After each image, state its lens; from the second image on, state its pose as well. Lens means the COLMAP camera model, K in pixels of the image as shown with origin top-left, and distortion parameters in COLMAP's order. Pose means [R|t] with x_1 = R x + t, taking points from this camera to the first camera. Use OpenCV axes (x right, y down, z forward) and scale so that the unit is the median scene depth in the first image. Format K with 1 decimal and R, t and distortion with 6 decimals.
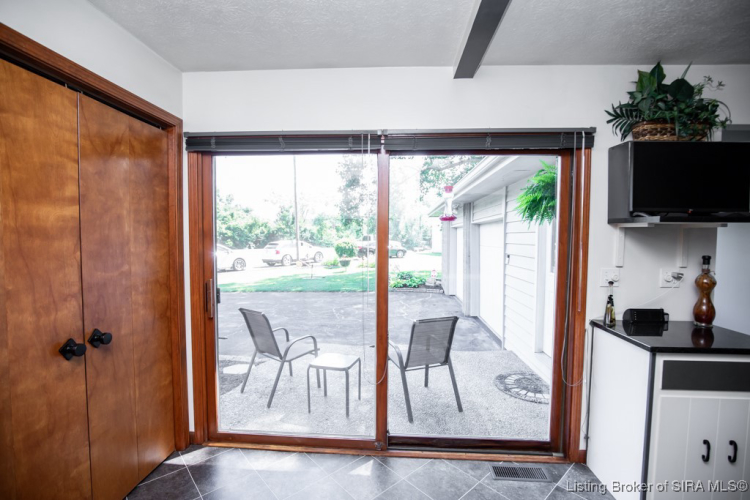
lens RADIAL K [[333.7, 0, 375.0], [0, 333.7, 250.0], [0, 0, 1]] dist [-0.040940, -0.000126]
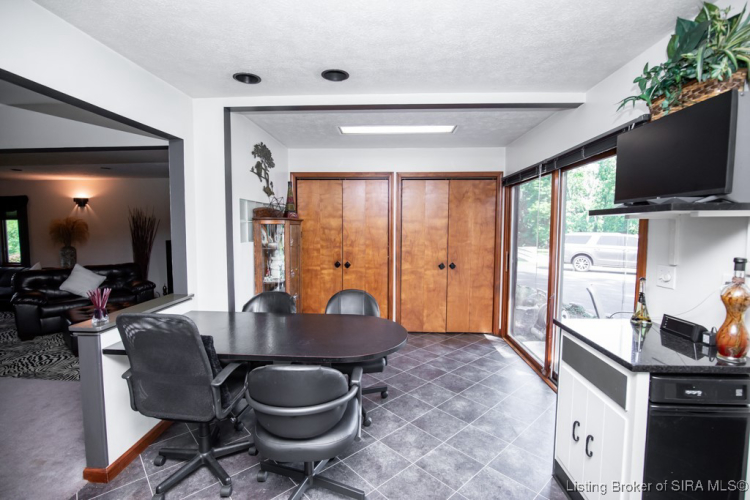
lens RADIAL K [[347.0, 0, 375.0], [0, 347.0, 250.0], [0, 0, 1]] dist [0.000007, -0.000033]
pose [[0.021672, 0.060274, -0.997947, 1.748664], [-0.044761, 0.997239, 0.059260, -0.007718], [0.998763, 0.043385, 0.024310, 0.211529]]
